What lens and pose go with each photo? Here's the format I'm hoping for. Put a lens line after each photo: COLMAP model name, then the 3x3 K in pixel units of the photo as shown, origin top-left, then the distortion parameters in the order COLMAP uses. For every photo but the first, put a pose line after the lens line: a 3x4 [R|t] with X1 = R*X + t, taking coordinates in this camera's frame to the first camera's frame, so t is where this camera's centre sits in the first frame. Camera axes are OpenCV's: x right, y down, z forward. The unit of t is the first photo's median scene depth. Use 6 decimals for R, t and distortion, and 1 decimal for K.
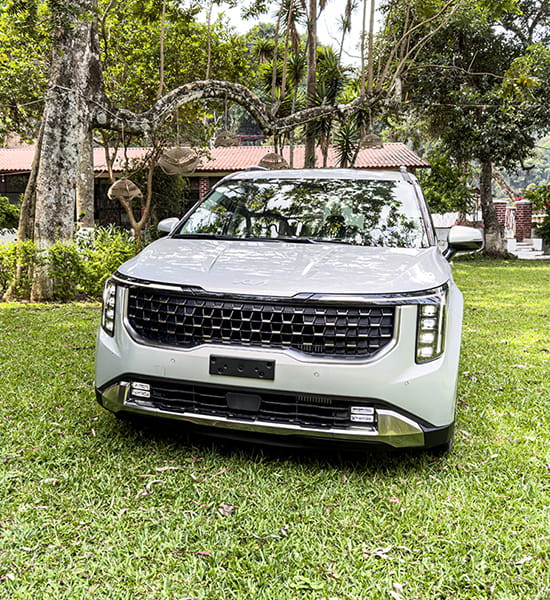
lens RADIAL K [[661.1, 0, 225.7], [0, 661.1, 305.5], [0, 0, 1]] dist [0.156685, -0.294184]
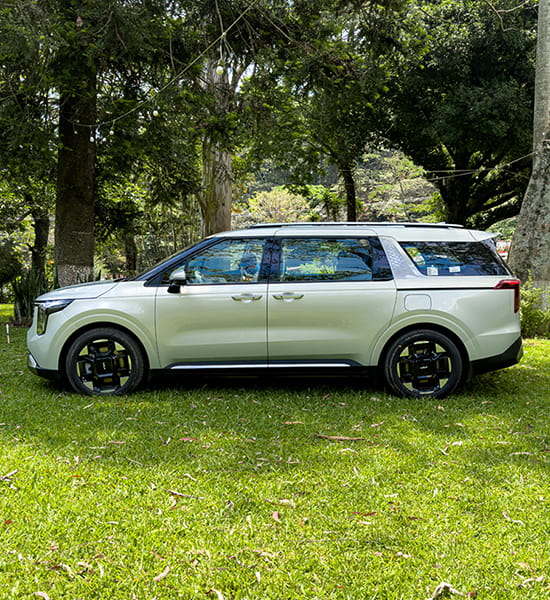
lens RADIAL K [[659.4, 0, 275.0], [0, 659.4, 300.0], [0, 0, 1]] dist [0.177718, -0.374371]
pose [[0.294233, 0.034369, -0.955116, 2.291280], [-0.102807, 0.994693, 0.004123, -0.098547], [0.950188, 0.096979, 0.296205, 0.981039]]
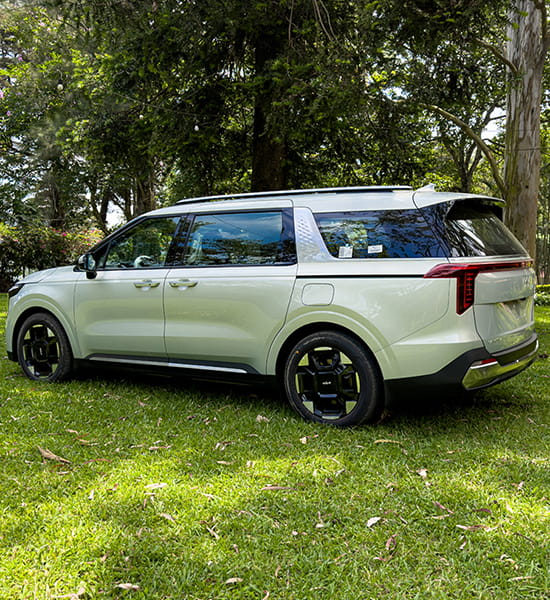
lens RADIAL K [[659.4, 0, 275.0], [0, 659.4, 300.0], [0, 0, 1]] dist [0.177718, -0.374371]
pose [[-0.284171, 0.039801, -0.957947, 1.966299], [-0.106825, 0.991603, 0.072889, -0.205093], [0.952804, 0.123045, -0.277533, 2.221377]]
